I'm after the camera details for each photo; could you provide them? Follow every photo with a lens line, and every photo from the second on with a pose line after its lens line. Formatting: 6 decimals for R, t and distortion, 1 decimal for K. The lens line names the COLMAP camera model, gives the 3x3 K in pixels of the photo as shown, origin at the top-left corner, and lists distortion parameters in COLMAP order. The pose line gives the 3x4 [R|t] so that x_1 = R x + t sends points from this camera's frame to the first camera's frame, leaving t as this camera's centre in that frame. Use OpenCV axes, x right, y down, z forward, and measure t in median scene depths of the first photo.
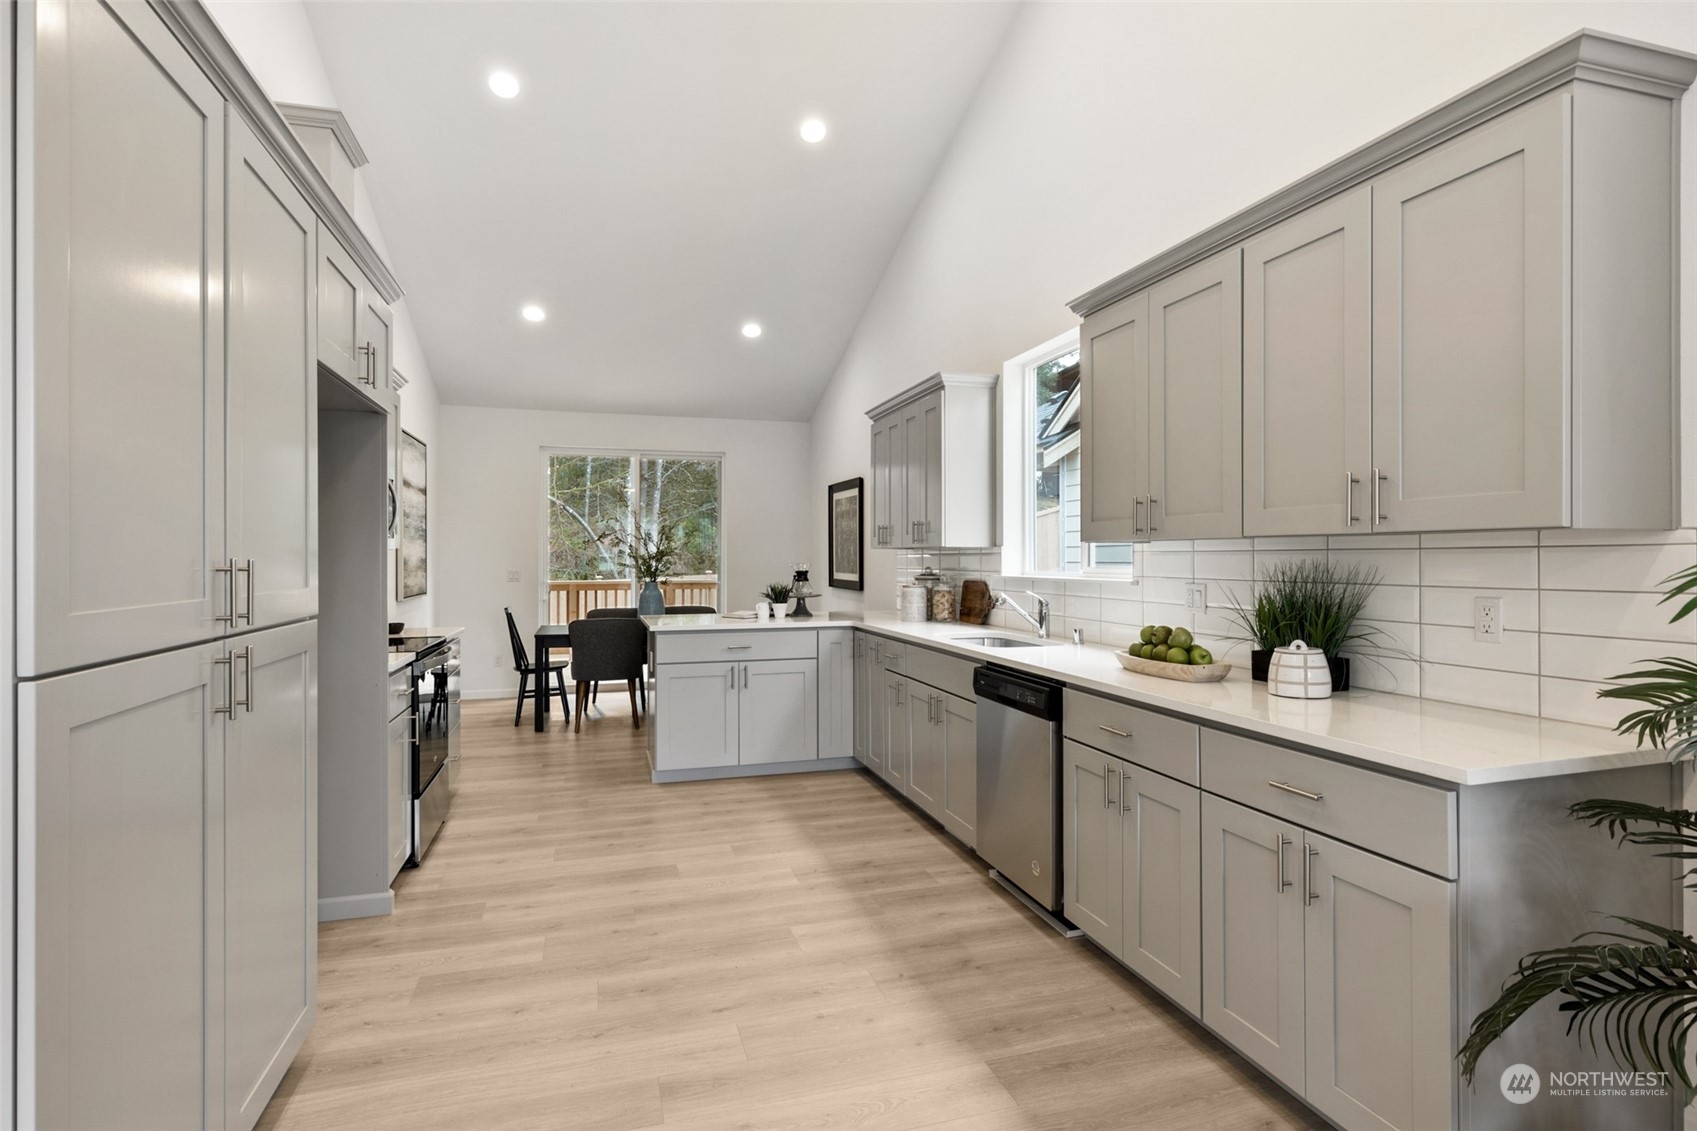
lens RADIAL K [[854.0, 0, 848.5], [0, 854.0, 565.5], [0, 0, 1]] dist [0.000397, 0.000057]
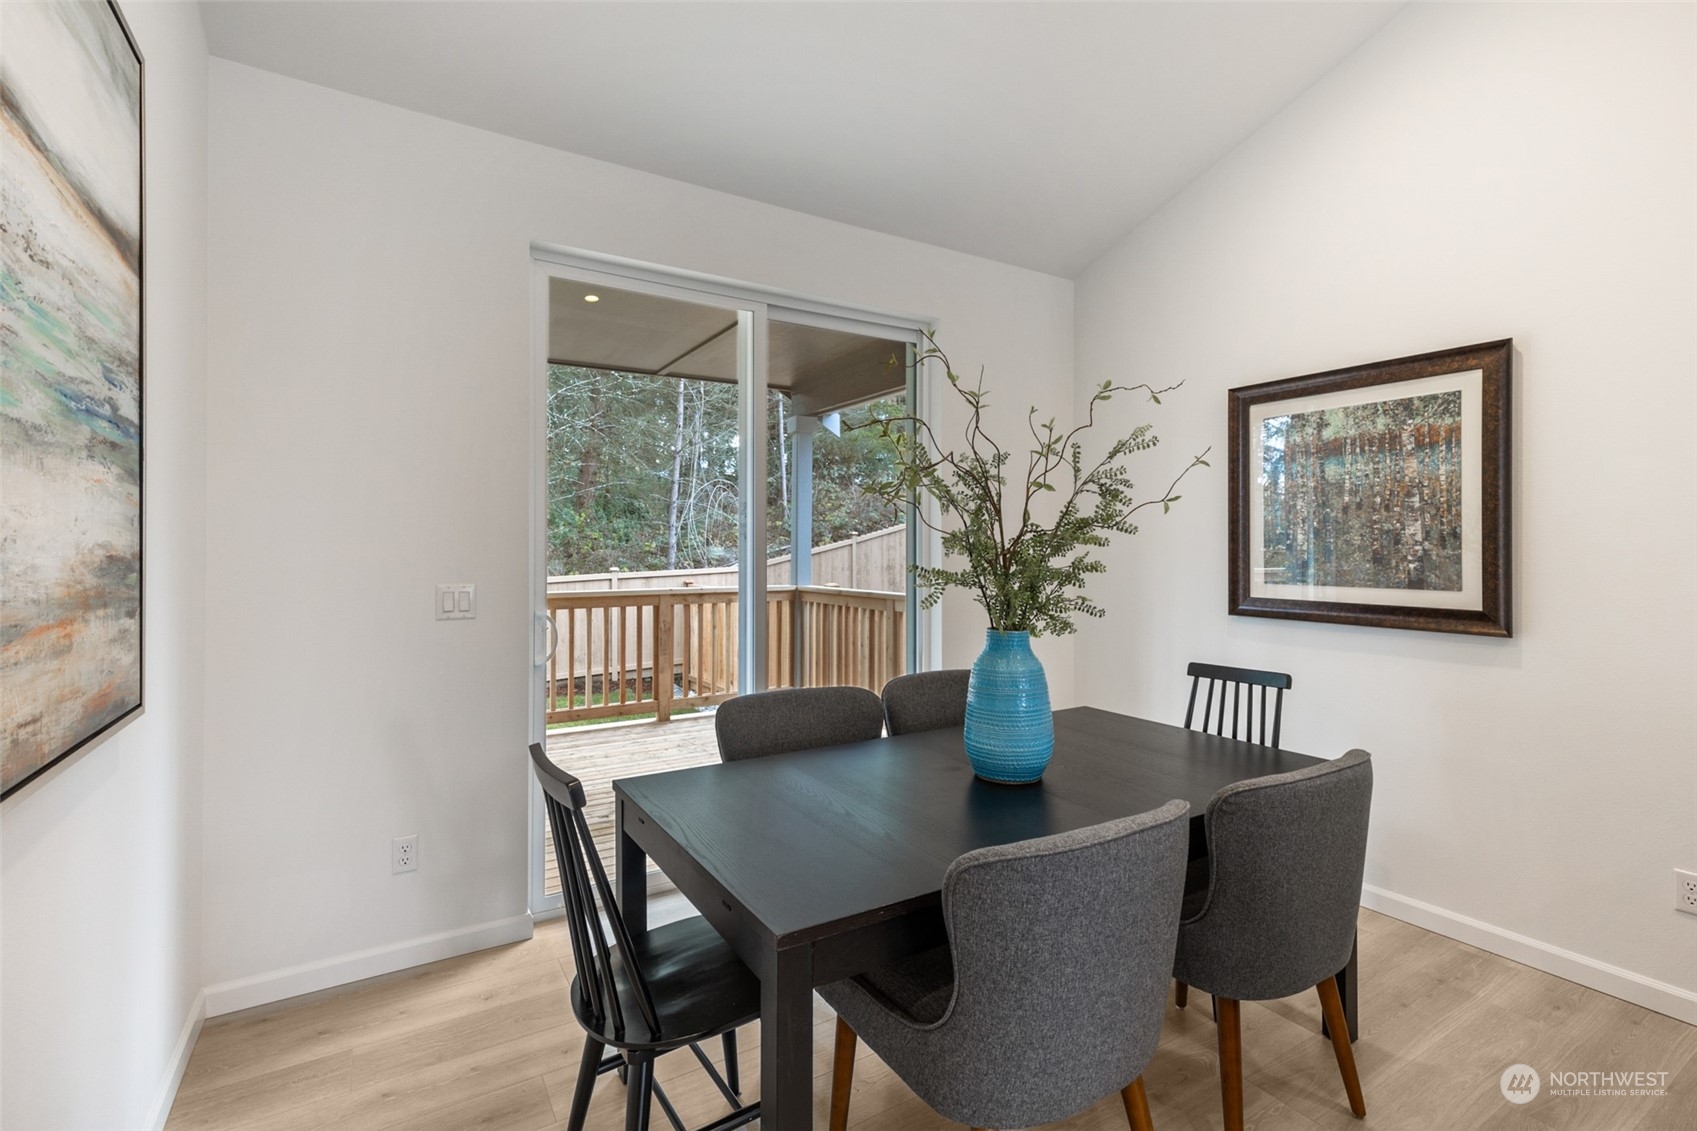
lens RADIAL K [[771.4, 0, 857.2], [0, 771.4, 549.3], [0, 0, 1]] dist [-0.001670, -0.000720]
pose [[0.965433, -0.002017, 0.260643, -0.322119], [0.005254, 0.999918, -0.011721, -0.005601], [-0.260598, 0.012685, 0.965364, 0.666154]]
